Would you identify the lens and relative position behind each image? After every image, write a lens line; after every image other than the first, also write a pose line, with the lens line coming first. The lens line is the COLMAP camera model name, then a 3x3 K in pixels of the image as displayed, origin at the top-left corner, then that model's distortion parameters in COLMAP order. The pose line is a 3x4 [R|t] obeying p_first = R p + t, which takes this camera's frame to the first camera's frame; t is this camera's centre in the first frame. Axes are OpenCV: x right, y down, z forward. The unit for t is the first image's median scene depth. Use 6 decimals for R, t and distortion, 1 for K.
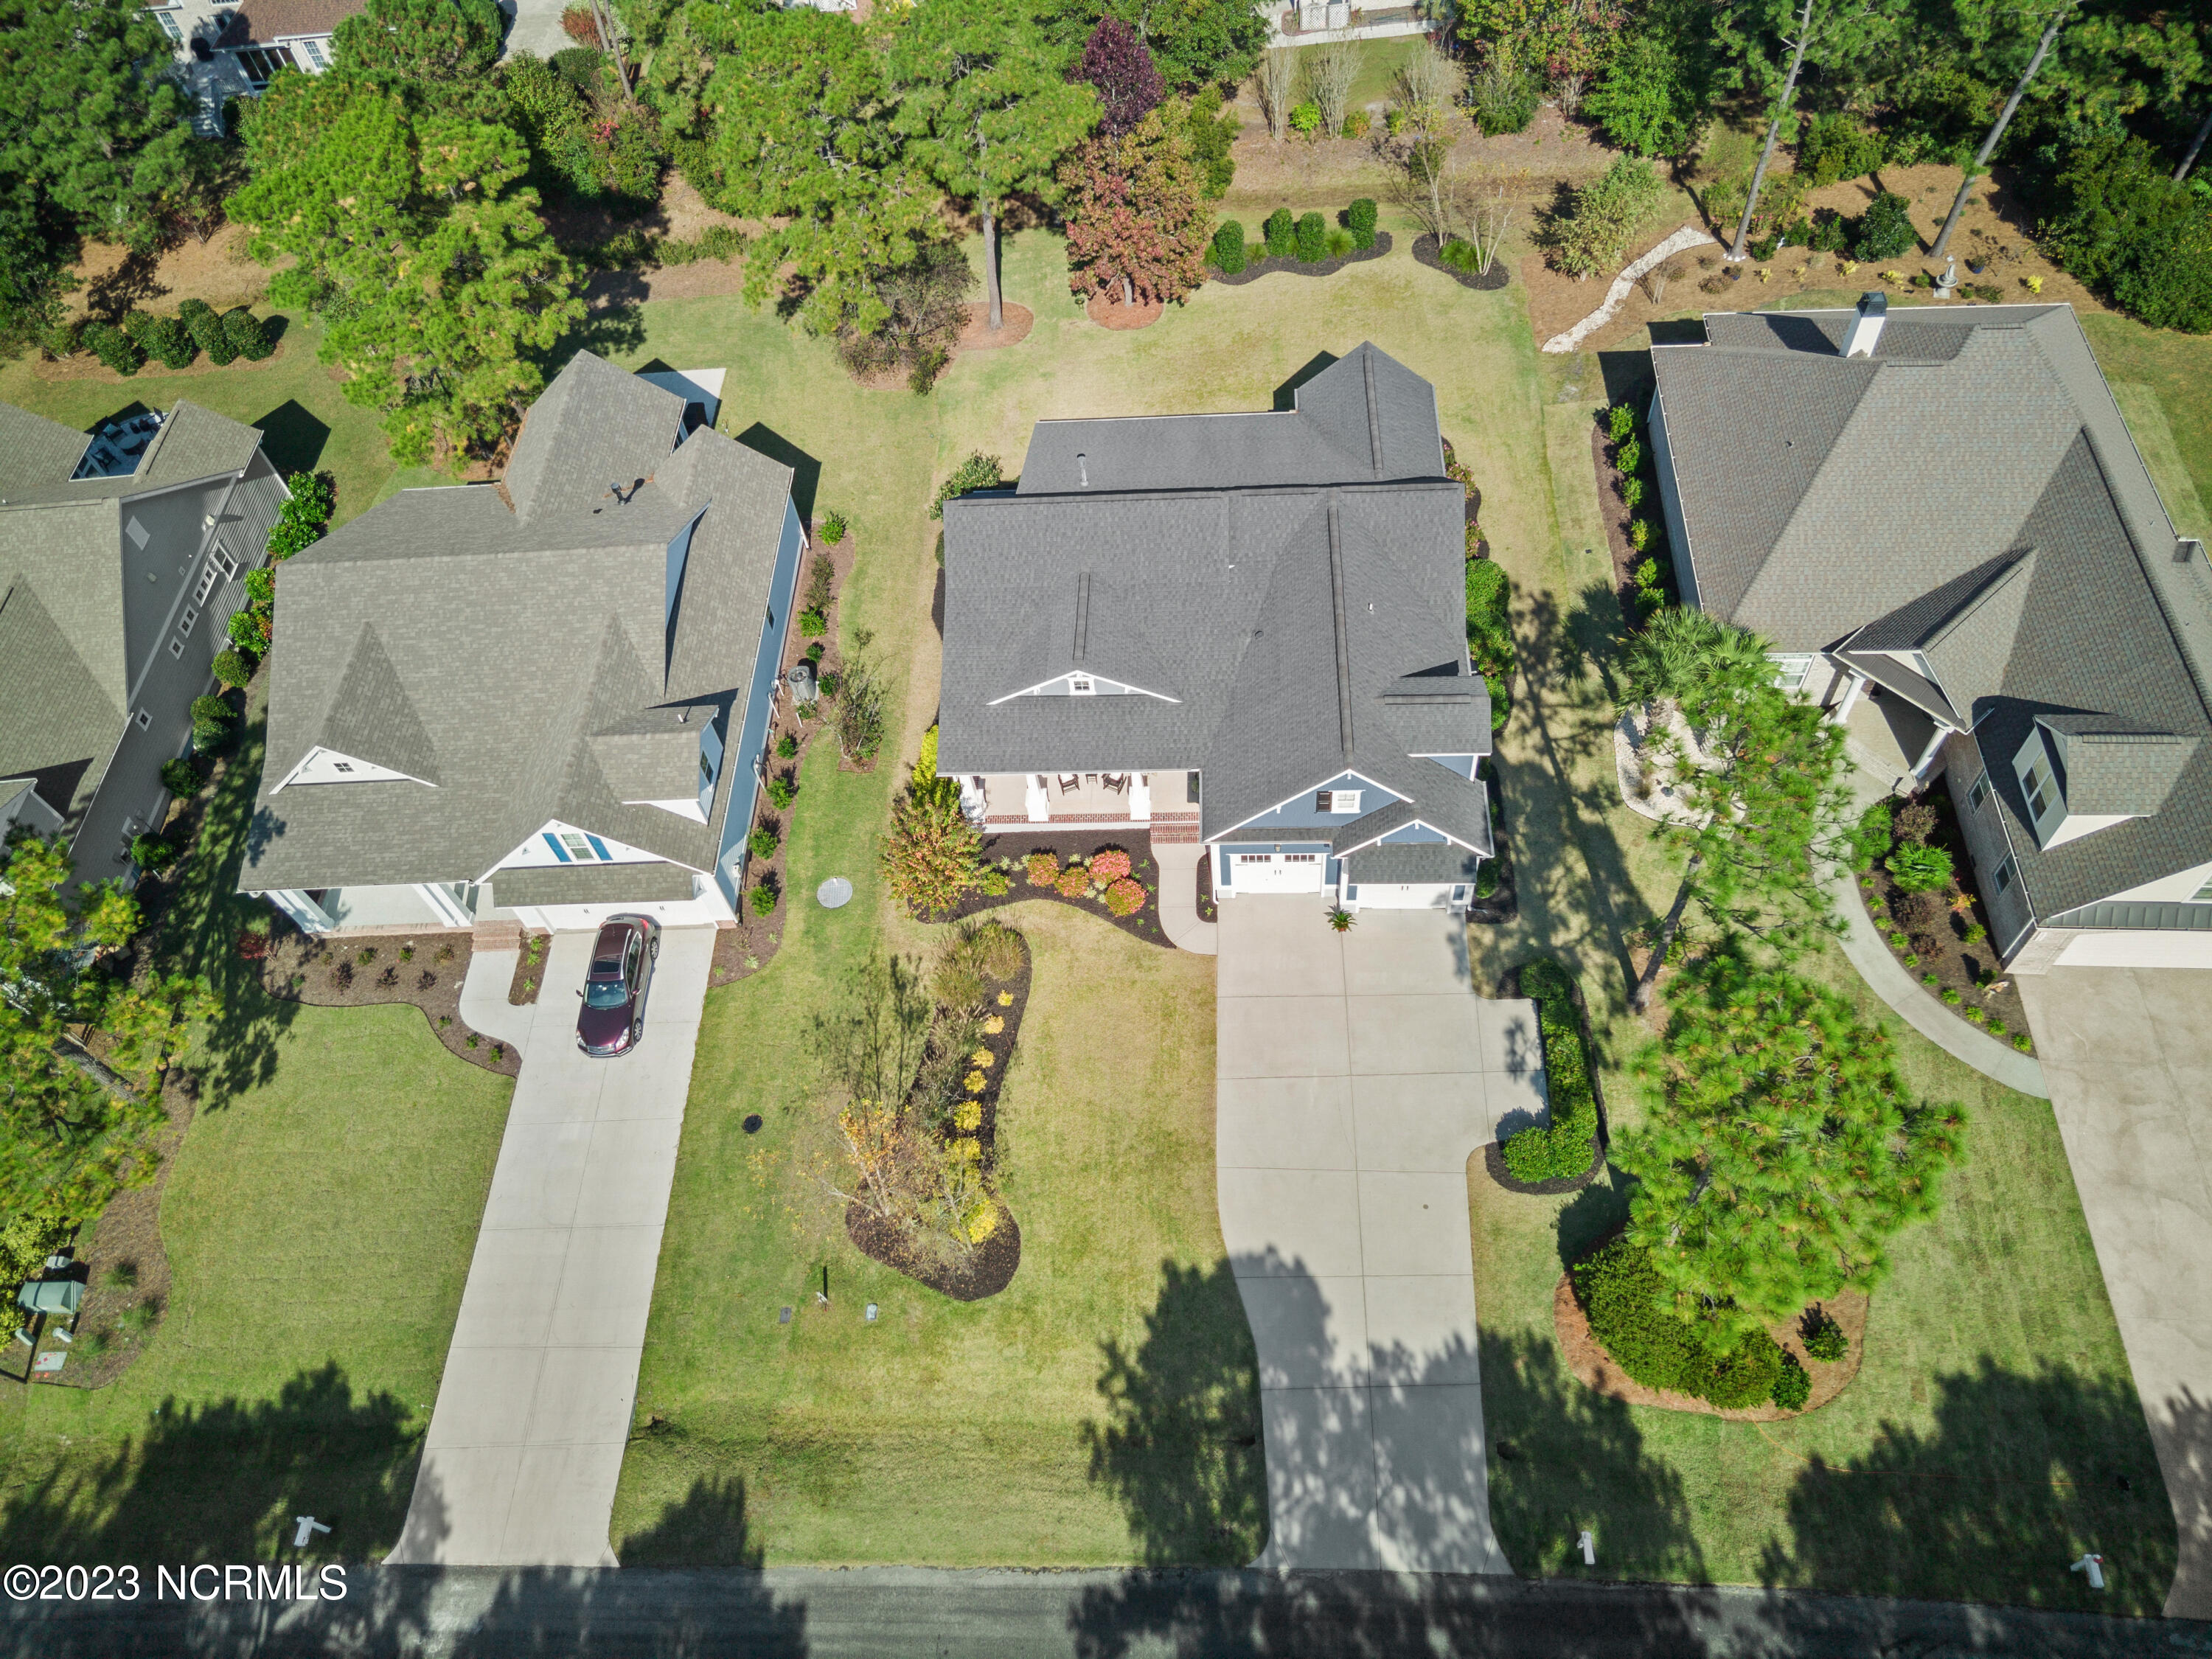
lens RADIAL K [[1518.6, 0, 1081.2], [0, 1518.6, 819.5], [0, 0, 1]] dist [0.033521, -0.000057]
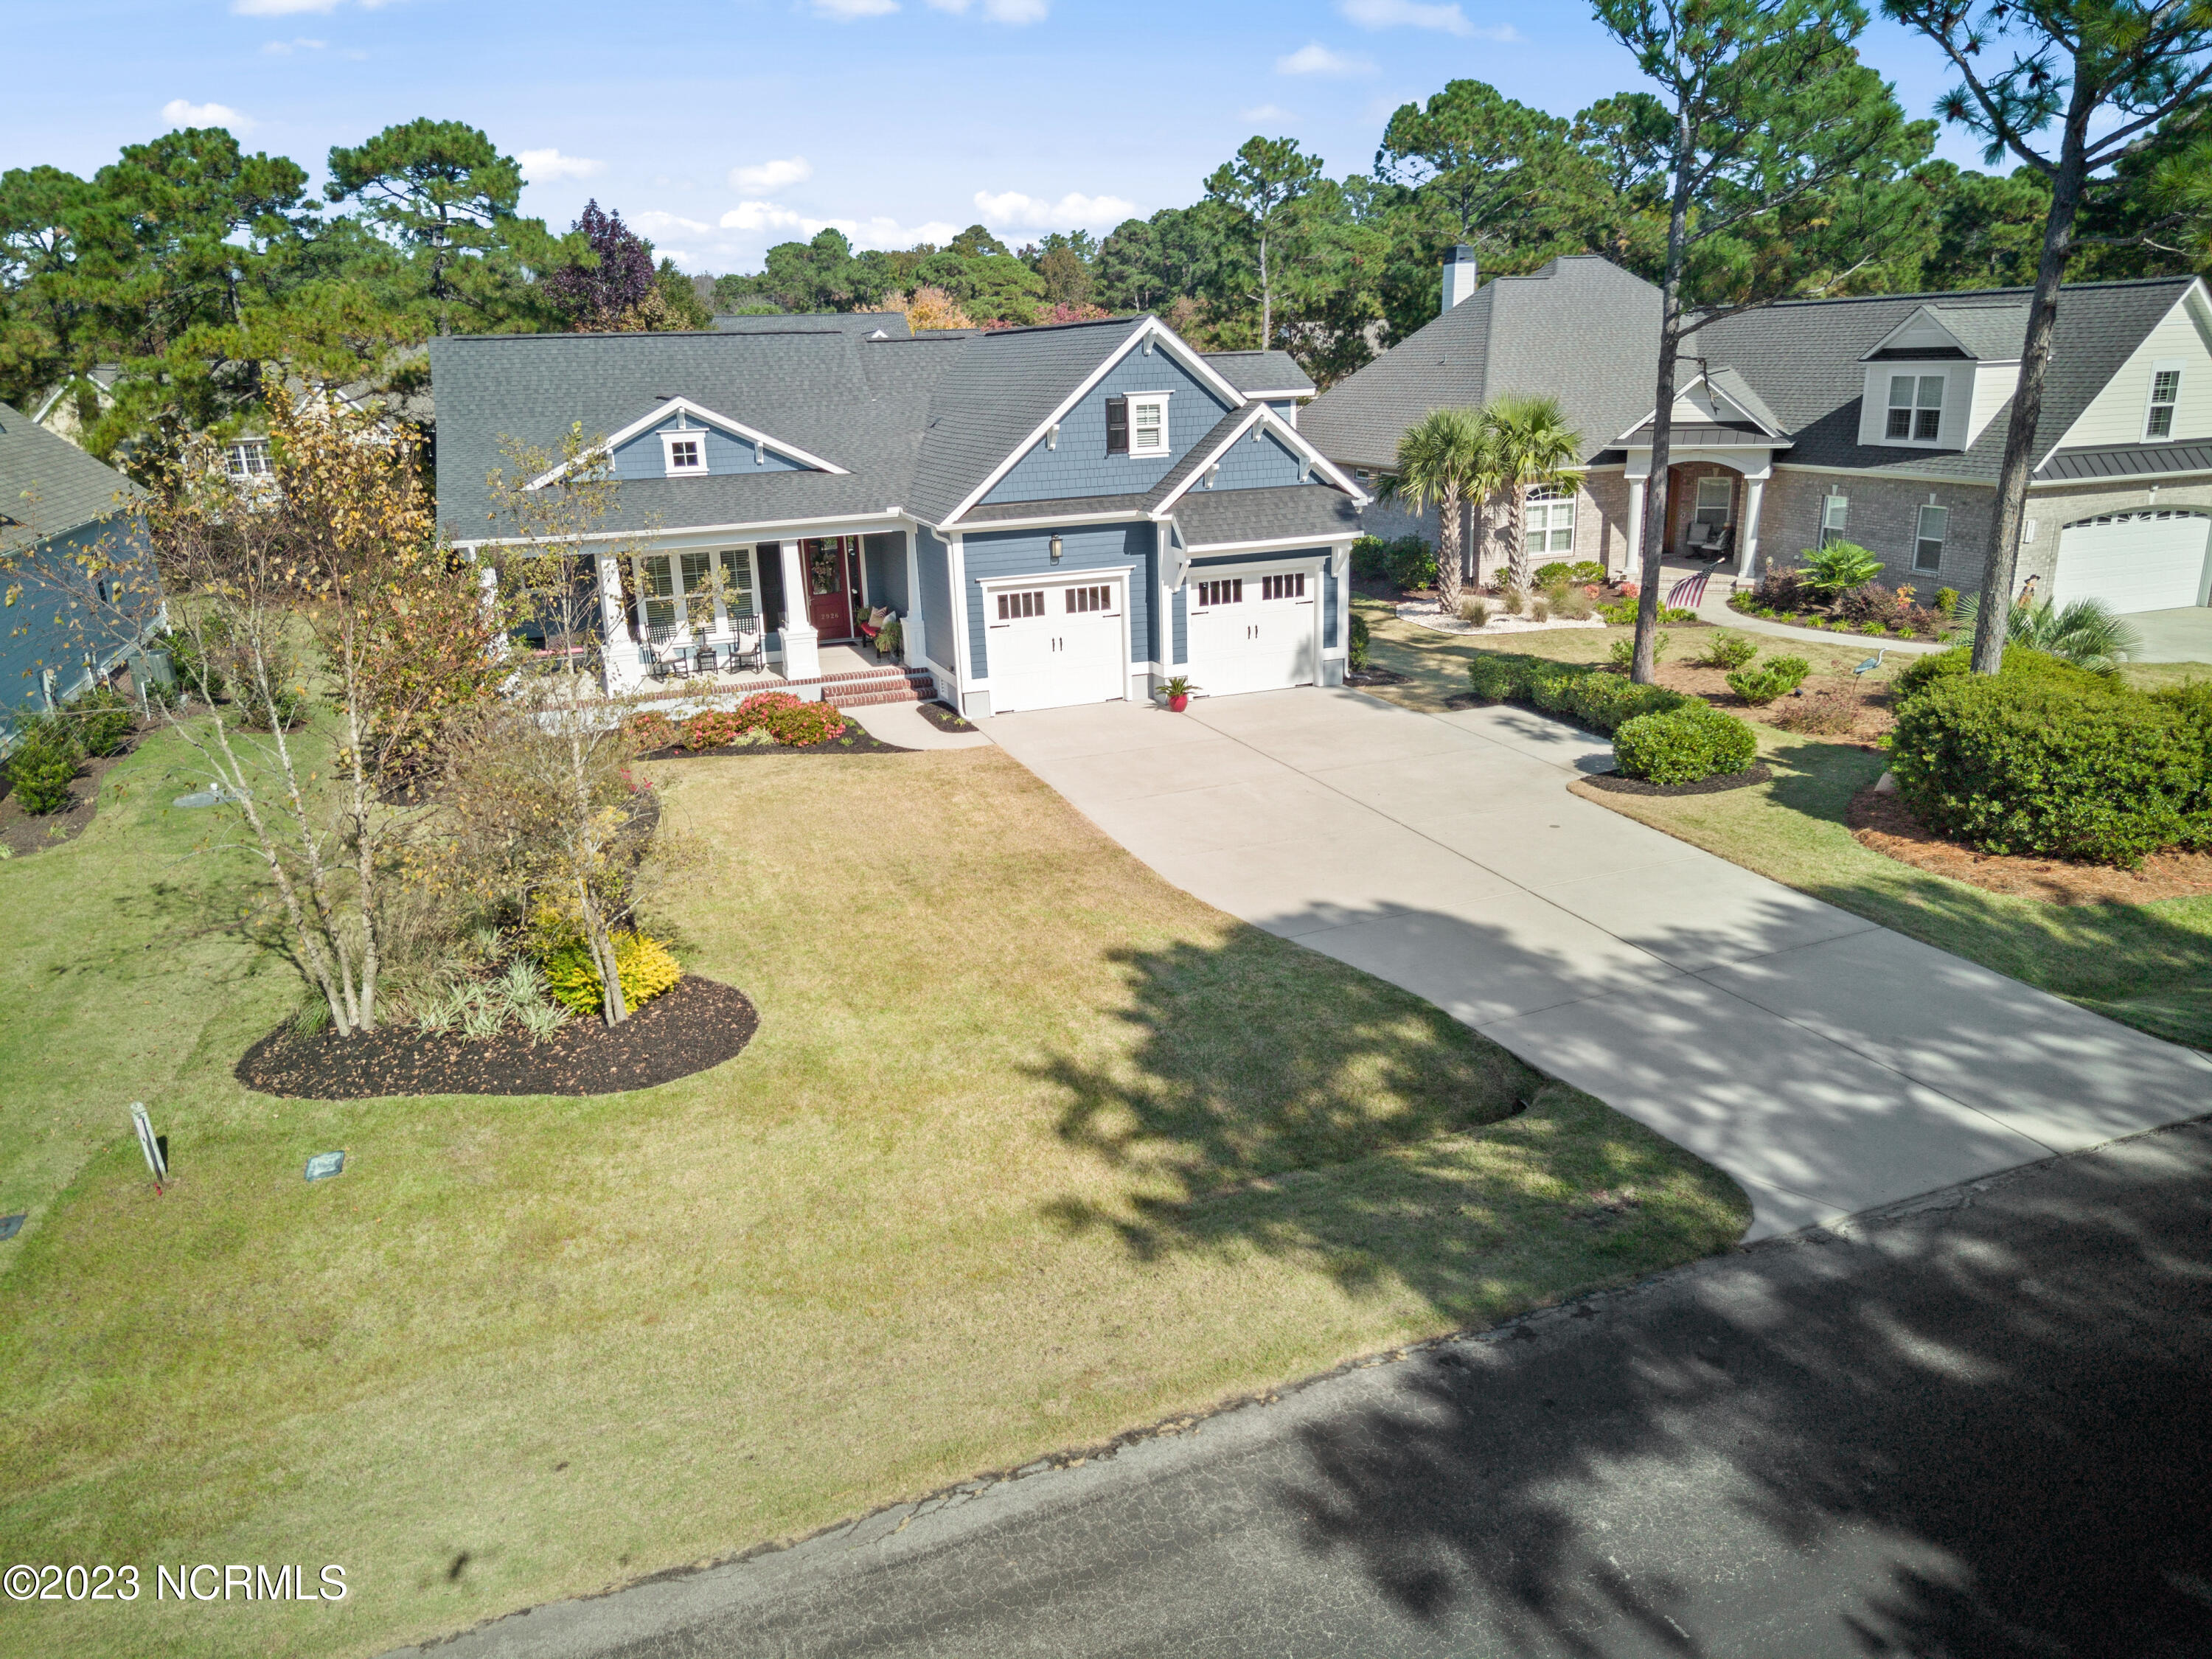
lens RADIAL K [[1495.8, 0, 1106.0], [0, 1495.8, 829.5], [0, 0, 1]] dist [0.017004, -0.003332]
pose [[0.918172, -0.054256, 0.392450, -0.110282], [0.284603, 0.779442, -0.558096, 0.516560], [-0.275612, 0.624120, 0.731103, 0.715220]]
